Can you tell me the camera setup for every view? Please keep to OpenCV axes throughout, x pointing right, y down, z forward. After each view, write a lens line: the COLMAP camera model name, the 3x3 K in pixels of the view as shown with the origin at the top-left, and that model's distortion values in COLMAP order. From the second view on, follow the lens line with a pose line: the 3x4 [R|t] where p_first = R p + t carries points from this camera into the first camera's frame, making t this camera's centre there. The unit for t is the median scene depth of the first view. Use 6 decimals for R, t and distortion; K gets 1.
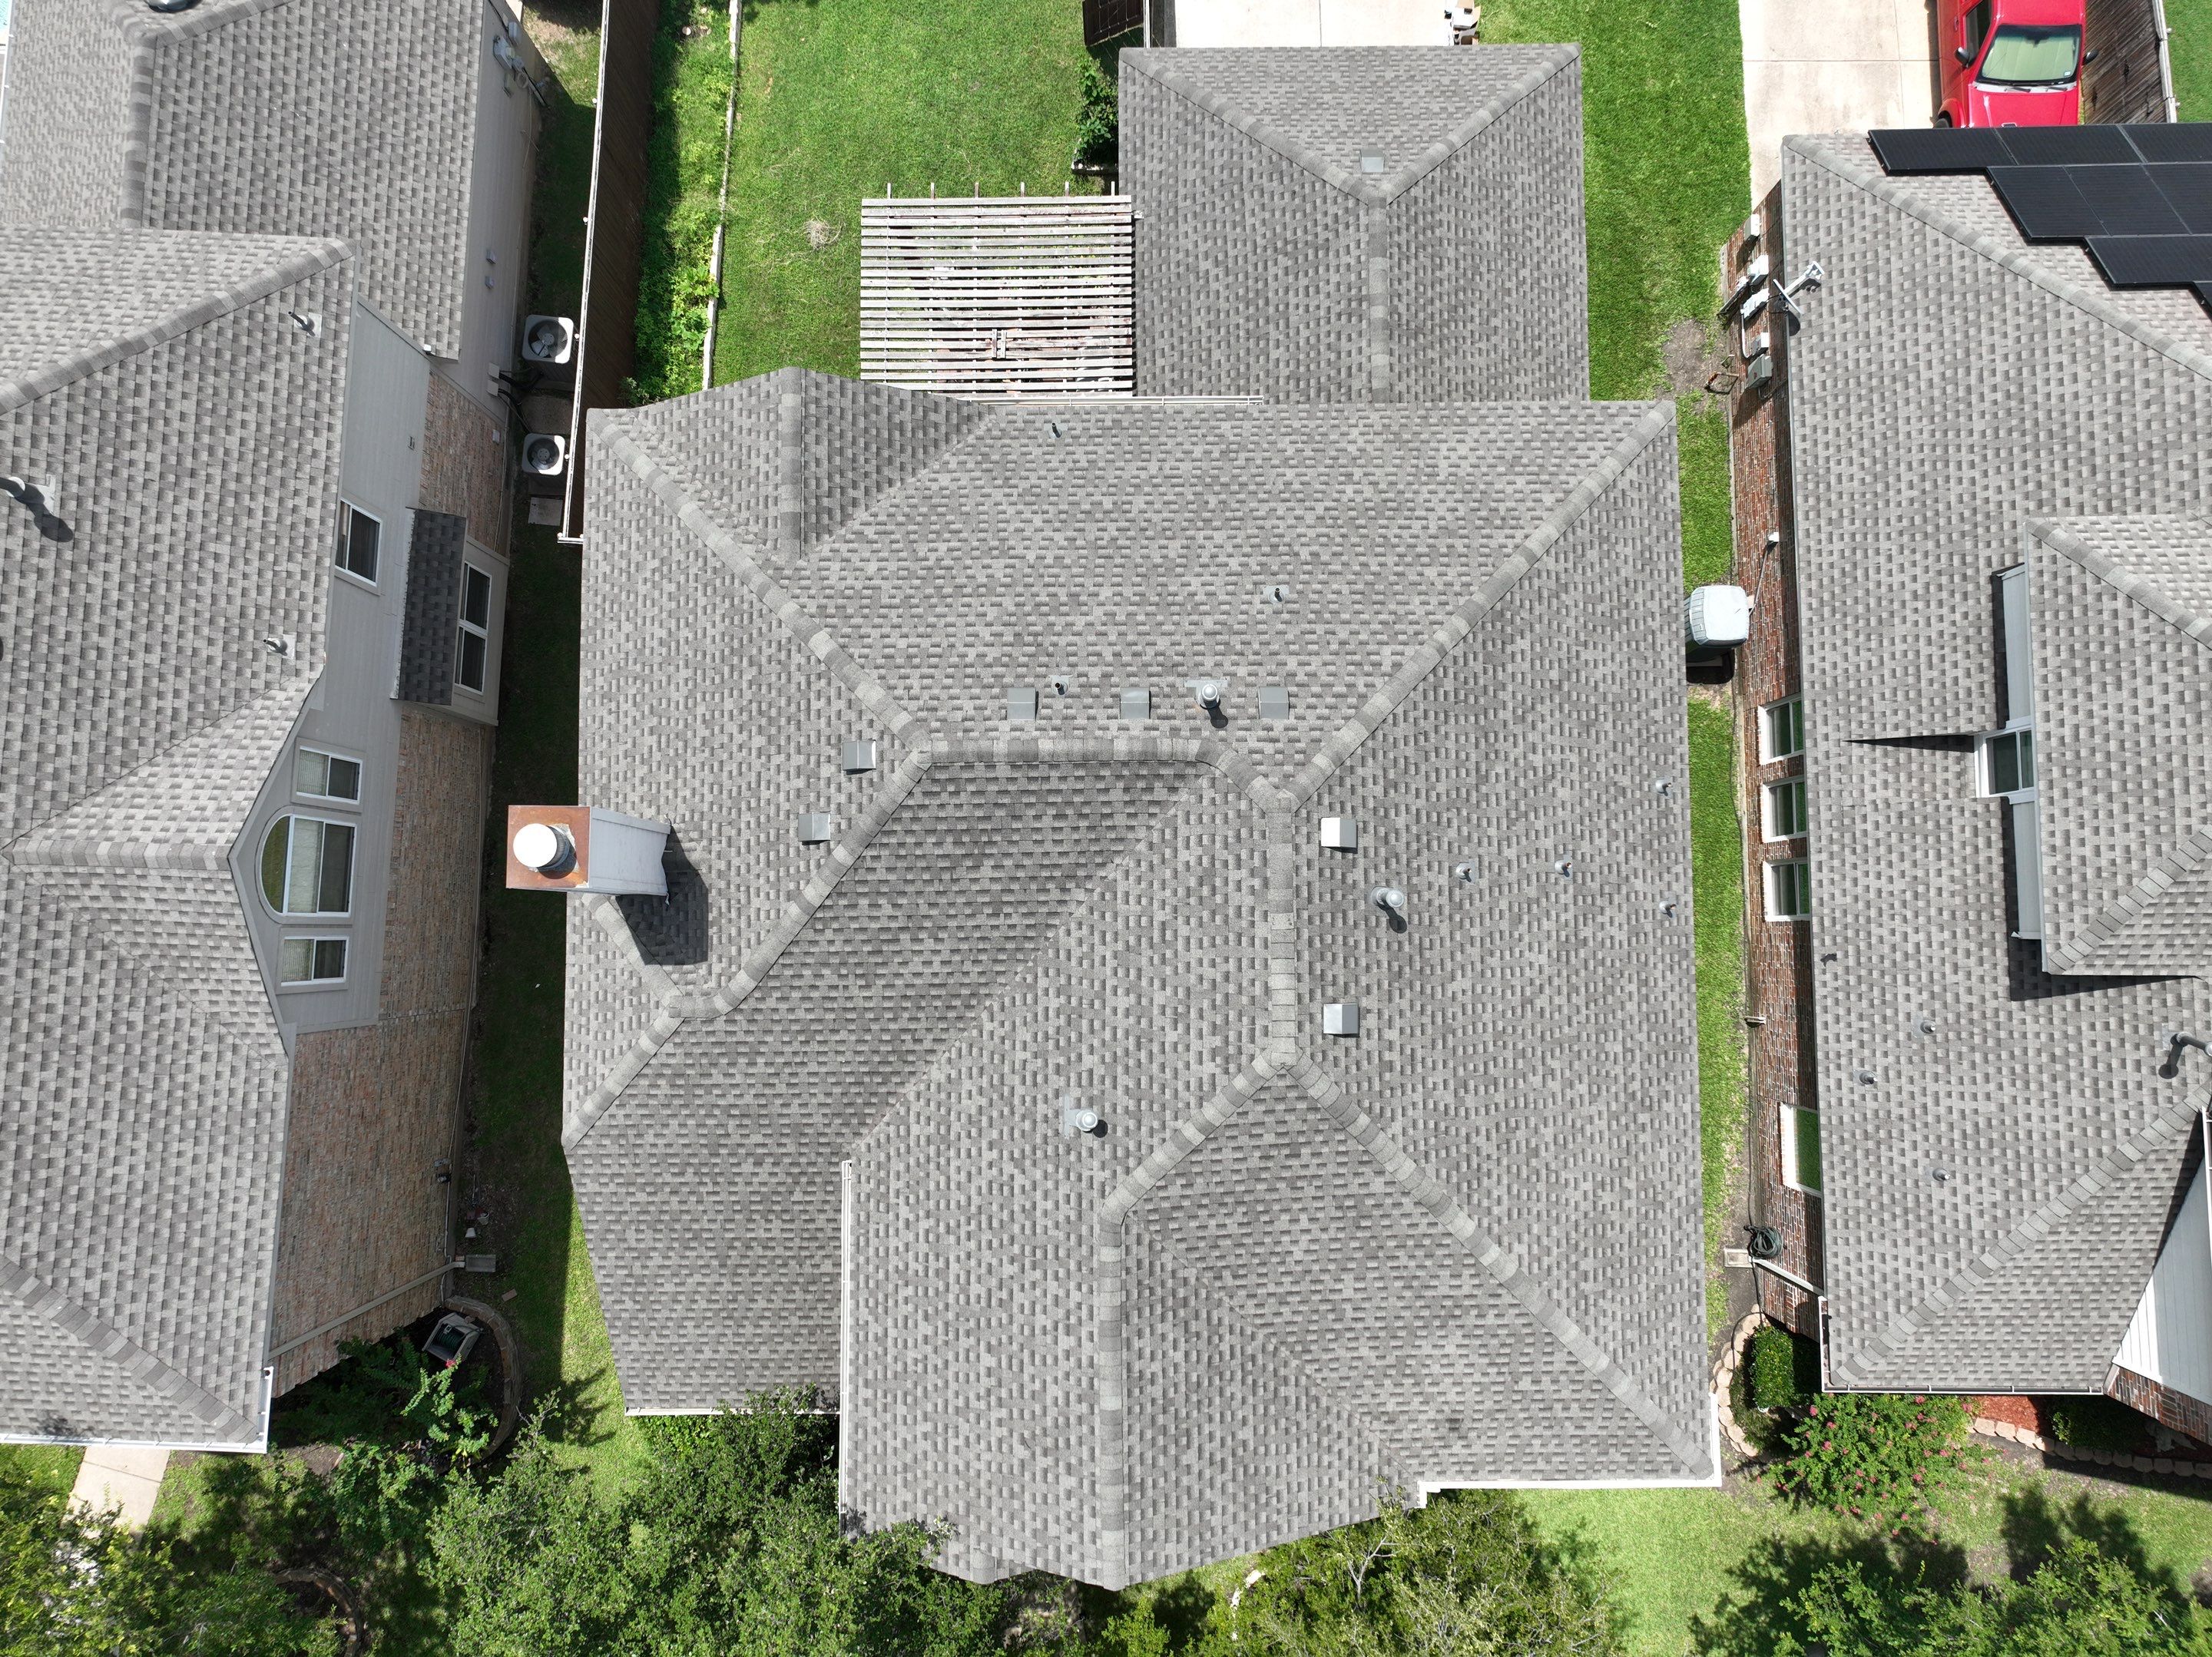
lens RADIAL K [[1555.4, 0, 1105.8], [0, 1555.4, 819.4], [0, 0, 1]] dist [-0.001183, 0.018854]
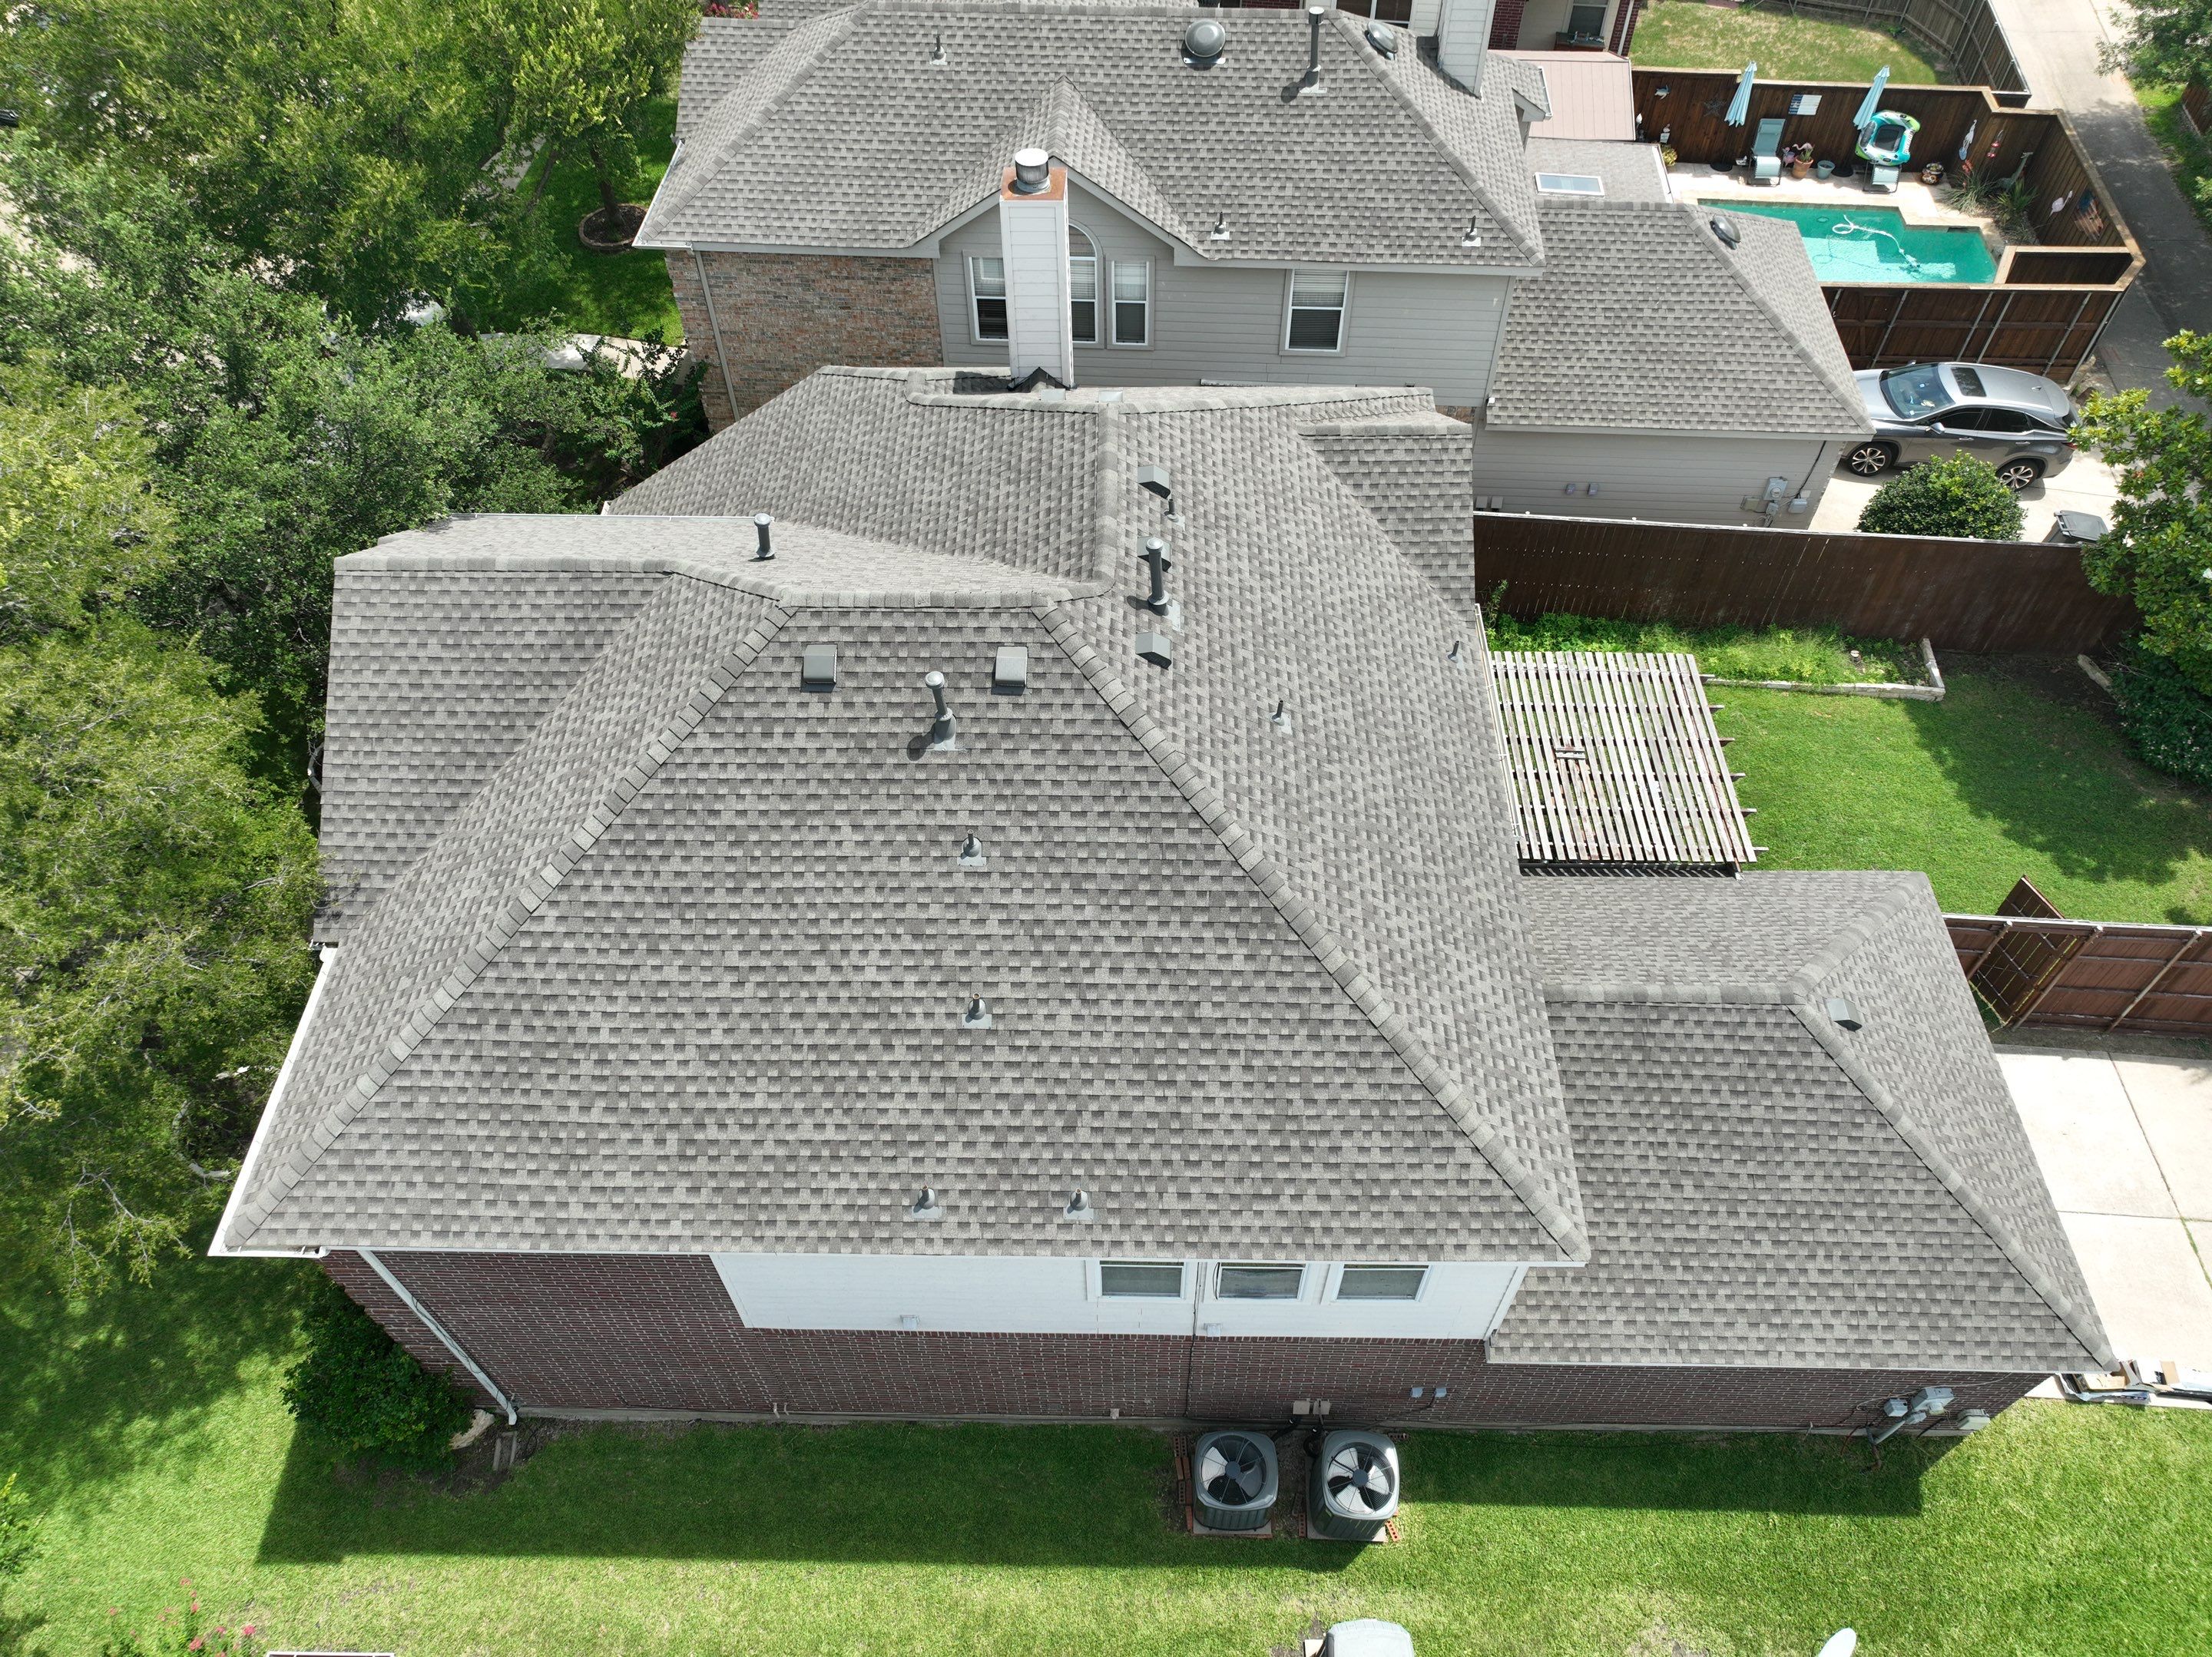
lens RADIAL K [[1555.4, 0, 1105.8], [0, 1555.4, 819.4], [0, 0, 1]] dist [-0.001183, 0.018854]
pose [[-0.023537, 0.786572, -0.617050, 0.734871], [-0.996221, 0.033163, 0.080275, -0.111013], [0.083605, 0.616608, 0.782819, 0.279334]]
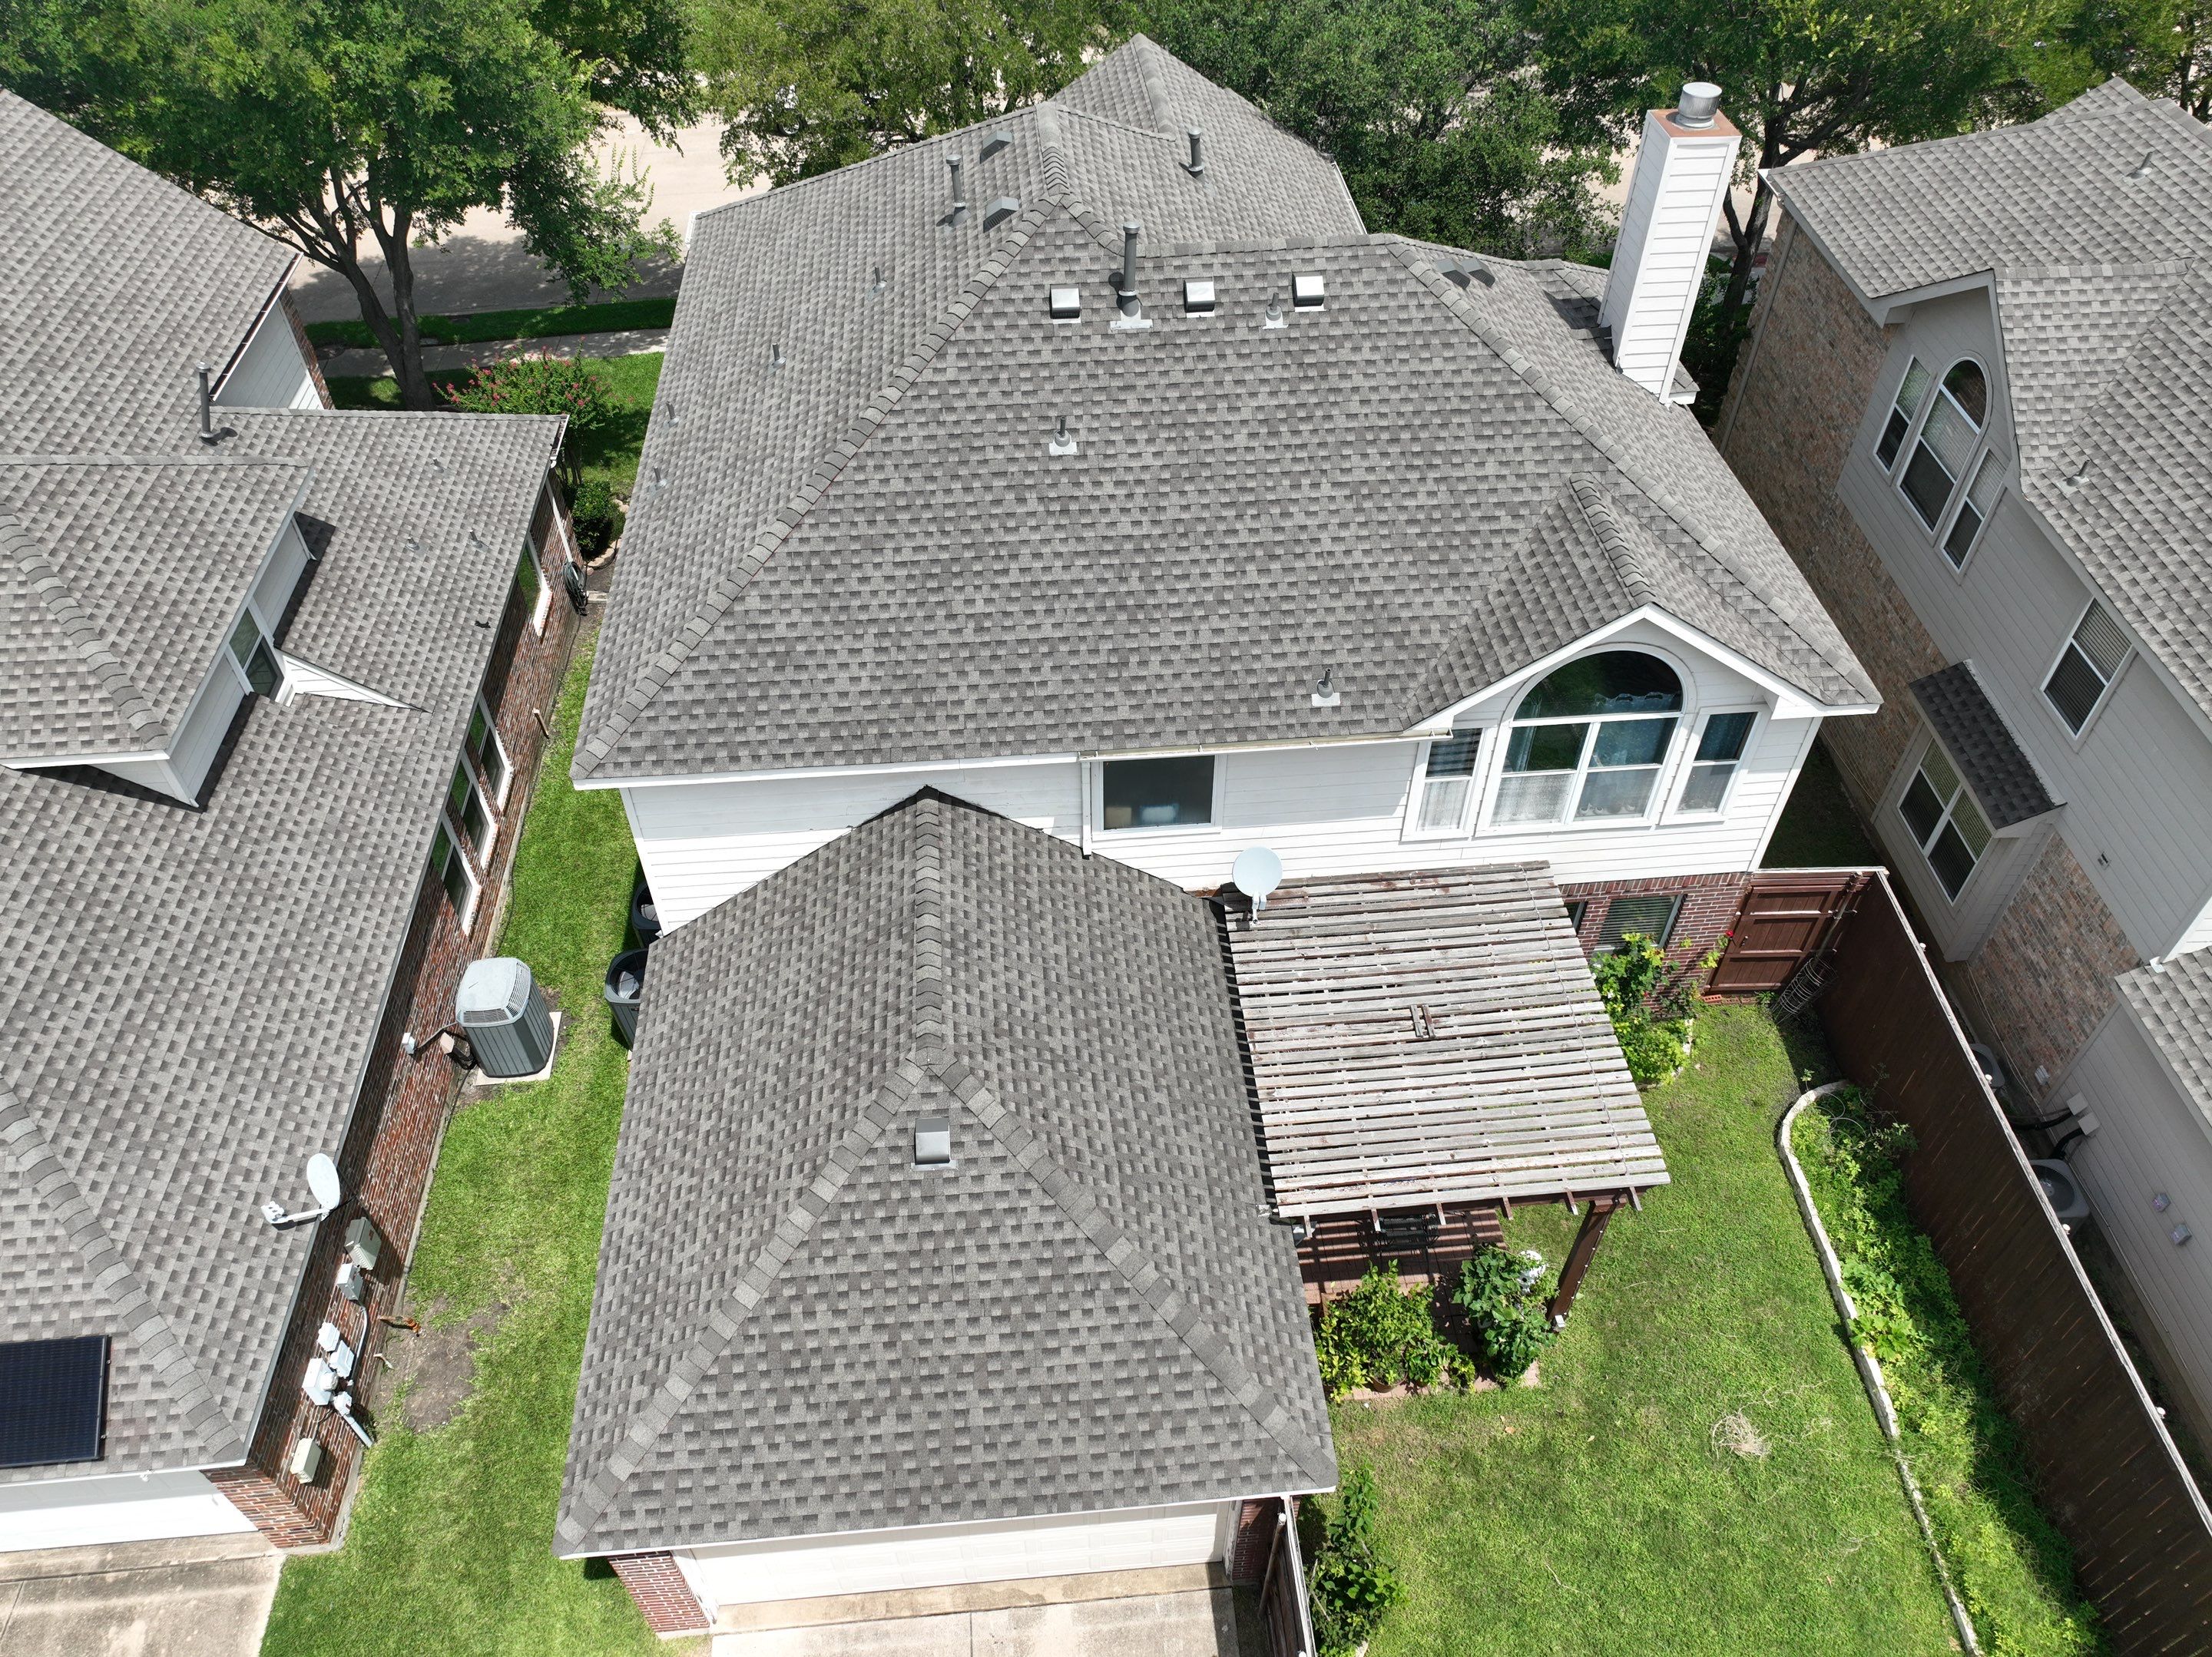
lens RADIAL K [[1555.4, 0, 1105.8], [0, 1555.4, 819.4], [0, 0, 1]] dist [-0.001183, 0.018854]
pose [[-0.996789, 0.065287, -0.046363, 0.140359], [-0.077815, -0.653202, 0.753174, -0.997821], [0.018888, 0.754364, 0.656185, 0.542502]]
